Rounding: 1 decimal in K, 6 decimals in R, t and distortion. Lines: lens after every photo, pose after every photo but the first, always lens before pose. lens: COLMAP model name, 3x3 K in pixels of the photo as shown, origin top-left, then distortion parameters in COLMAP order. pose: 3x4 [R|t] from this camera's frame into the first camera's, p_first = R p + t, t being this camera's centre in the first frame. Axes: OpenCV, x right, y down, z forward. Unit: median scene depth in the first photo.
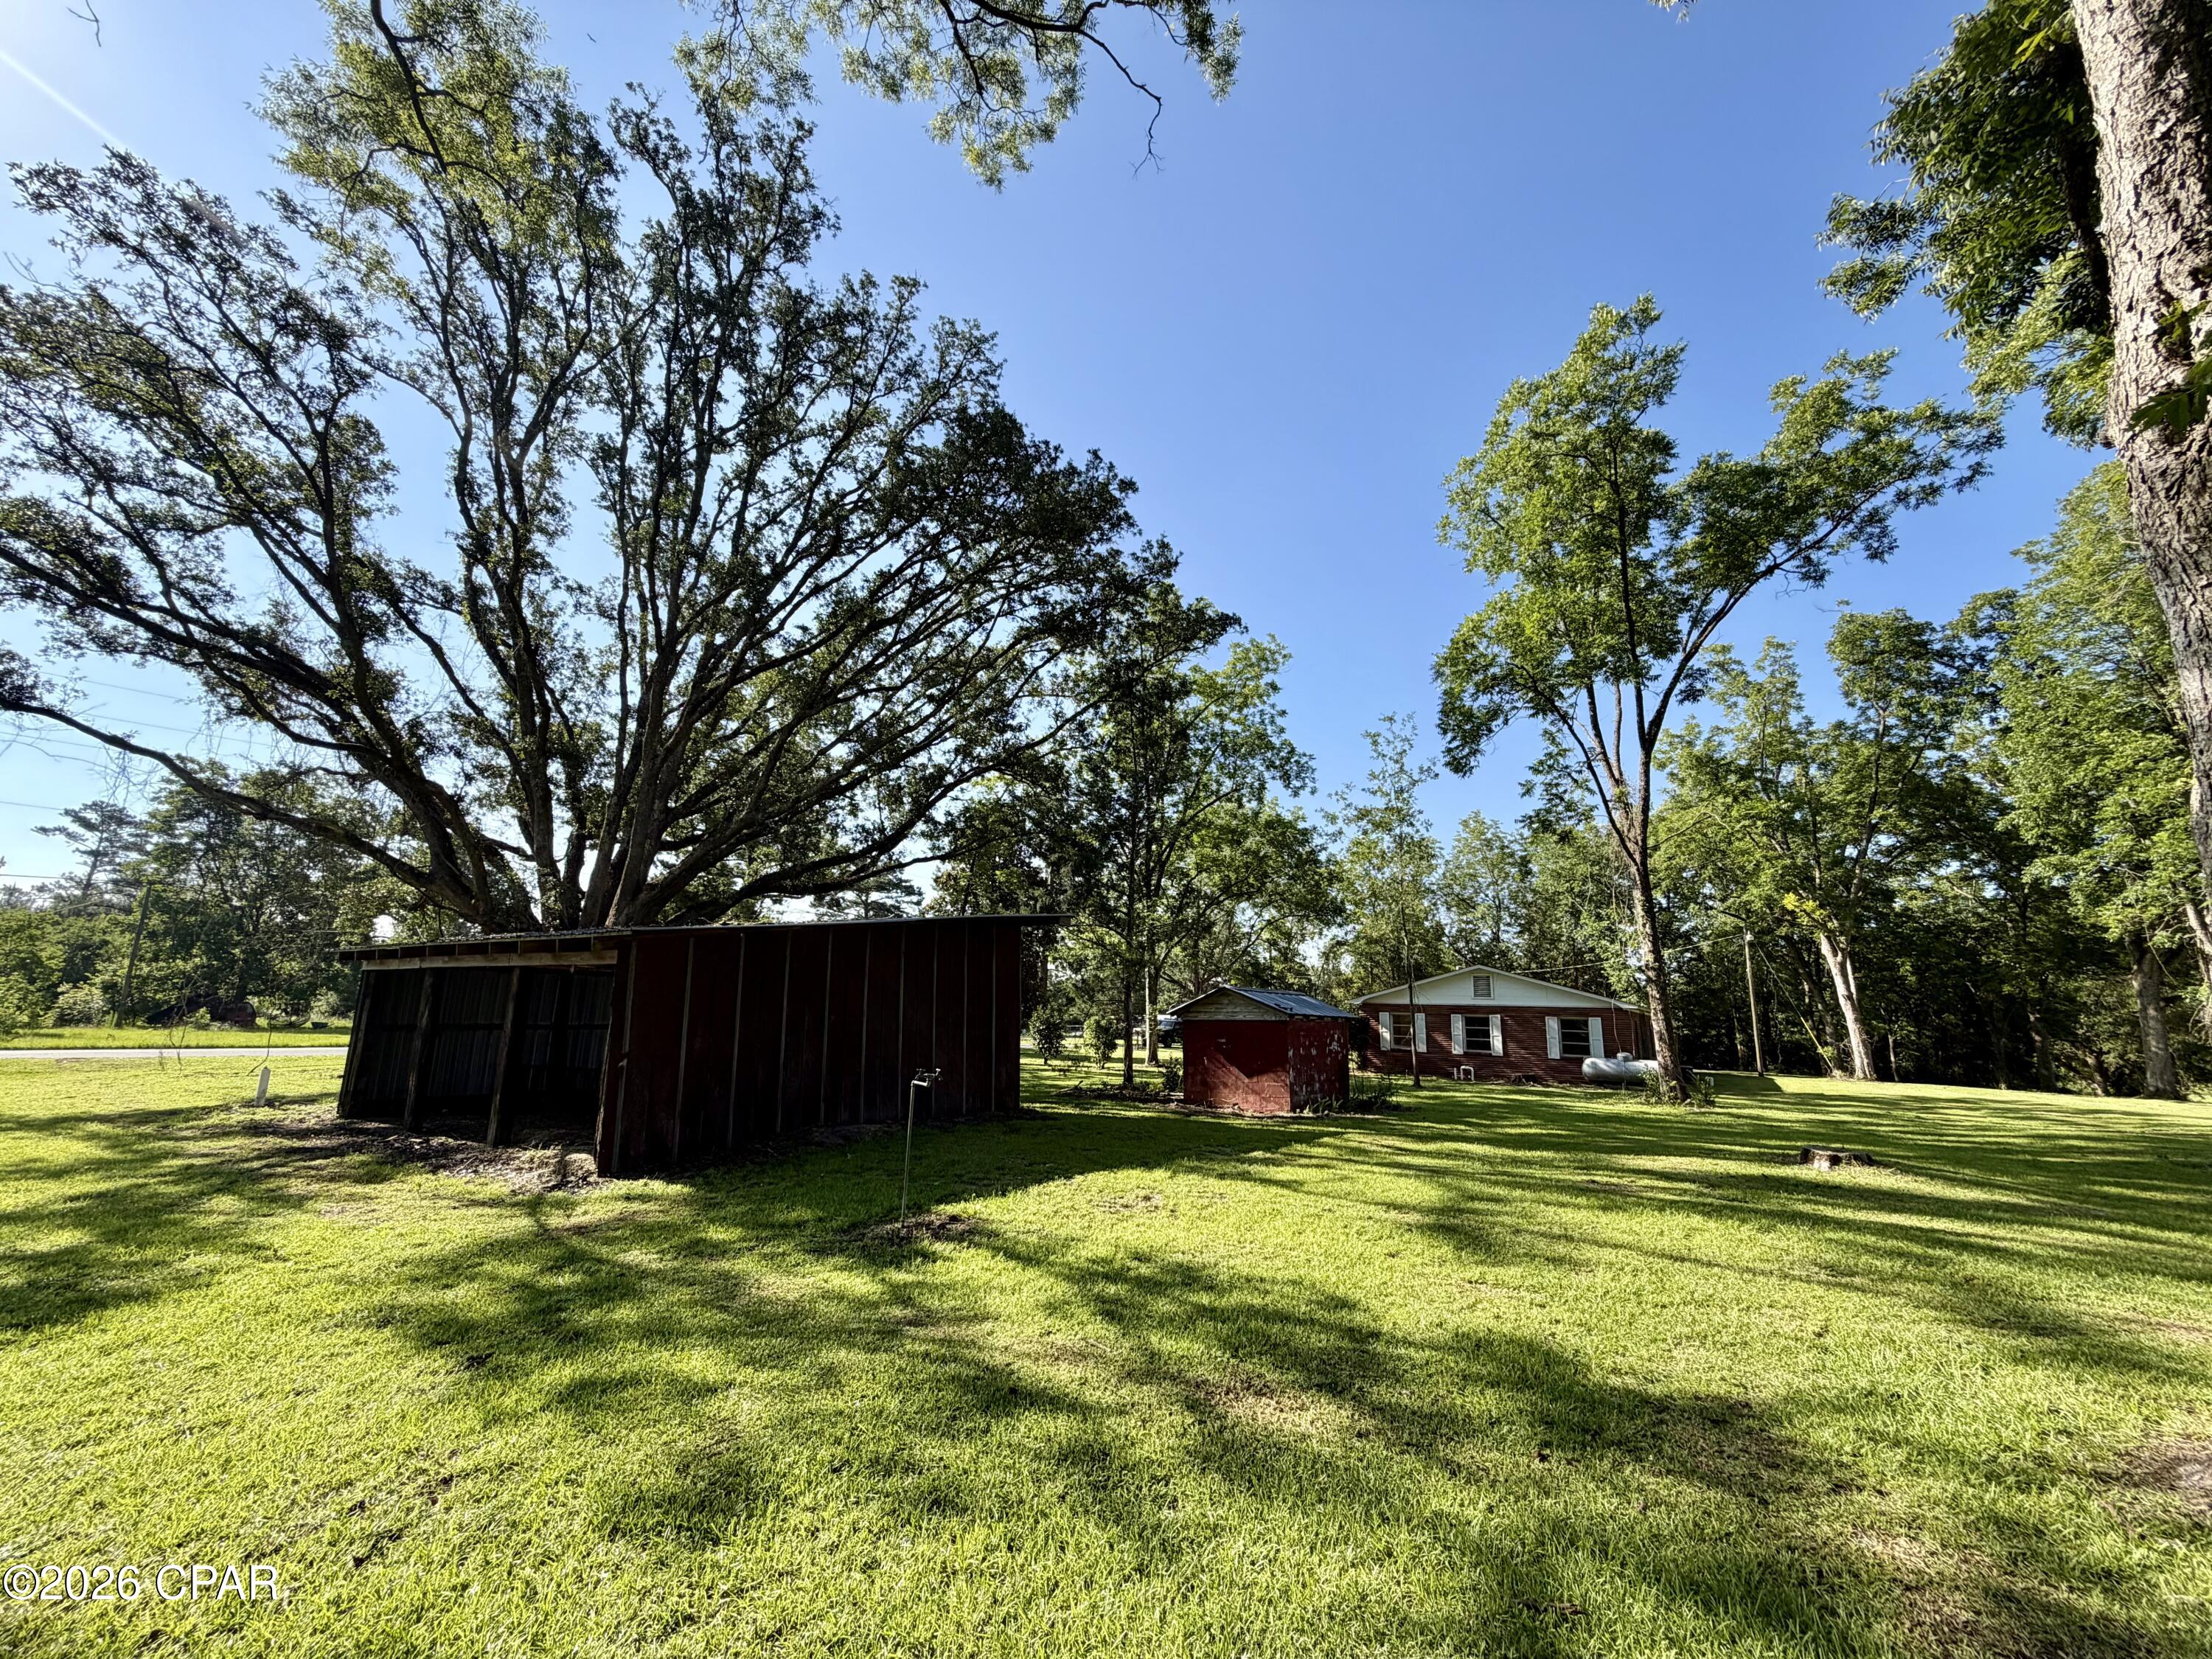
lens RADIAL K [[879.3, 0, 1106.0], [0, 879.3, 829.5], [0, 0, 1]] dist [0.000362, 0.000273]
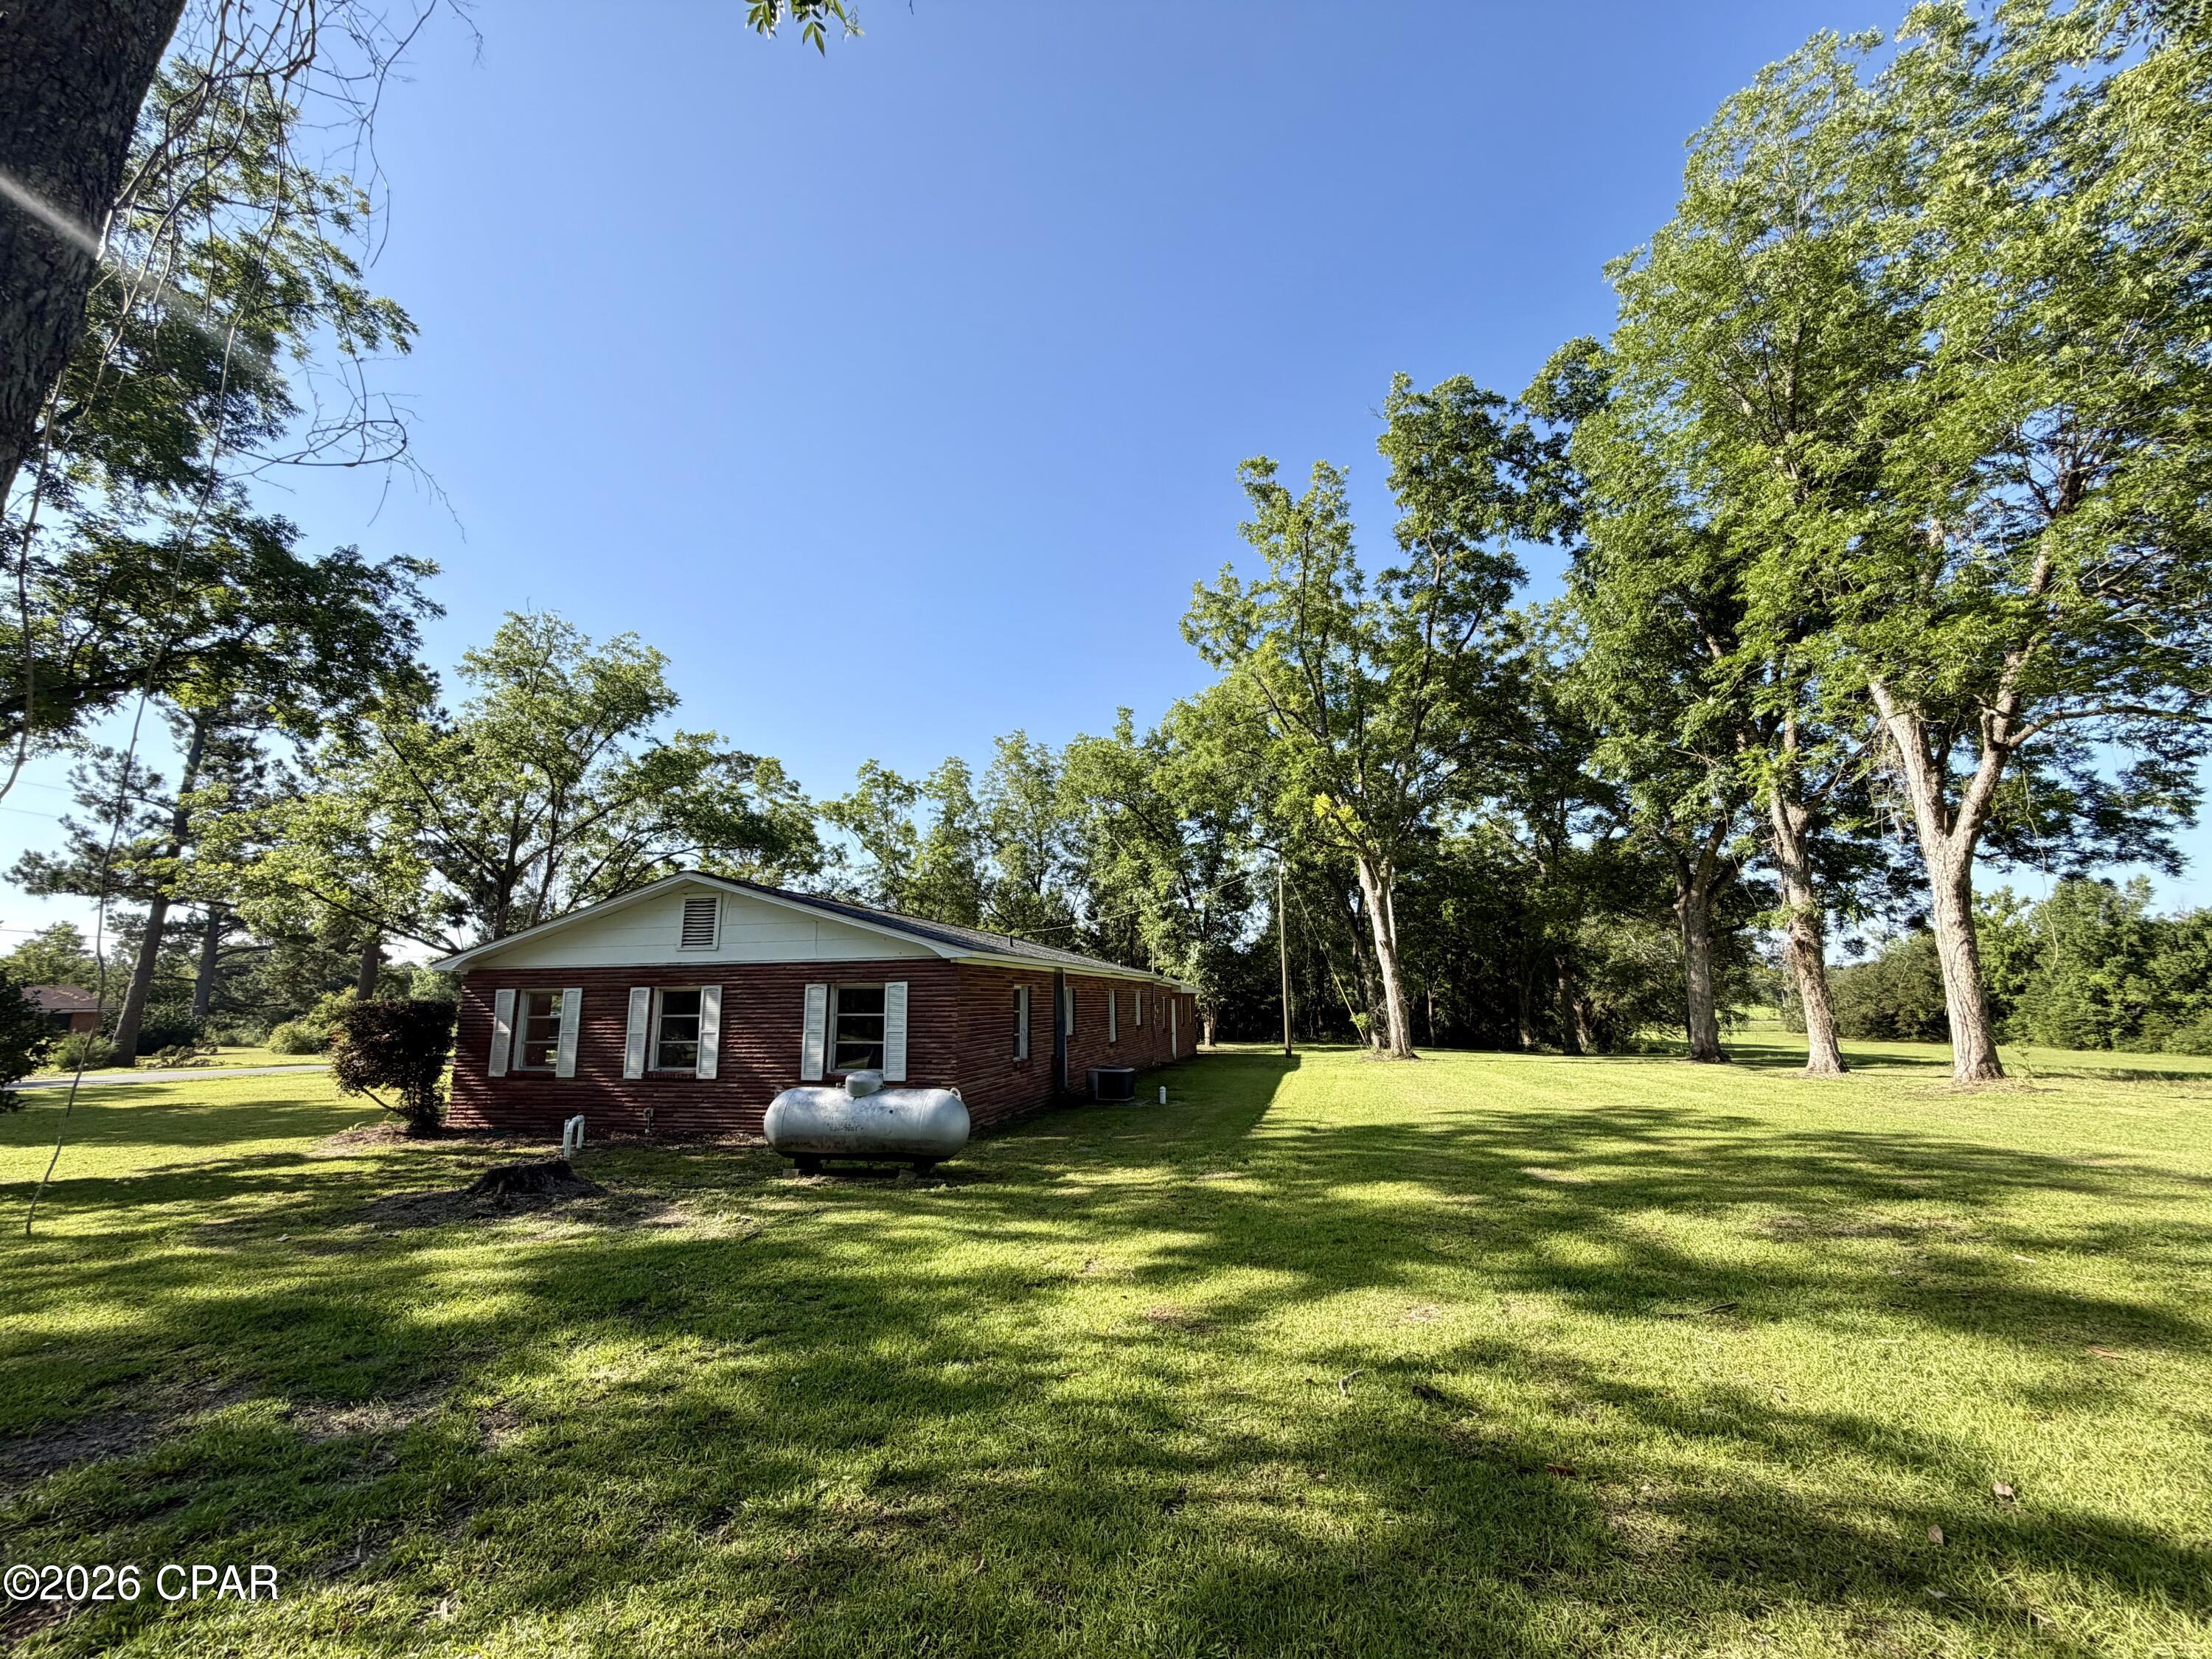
lens RADIAL K [[879.3, 0, 1106.0], [0, 879.3, 829.5], [0, 0, 1]] dist [0.000362, 0.000273]
pose [[0.930959, 0.027433, 0.364092, 0.358742], [-0.034289, 0.999335, 0.012378, 0.094180], [-0.363510, -0.024008, 0.931281, 0.407379]]
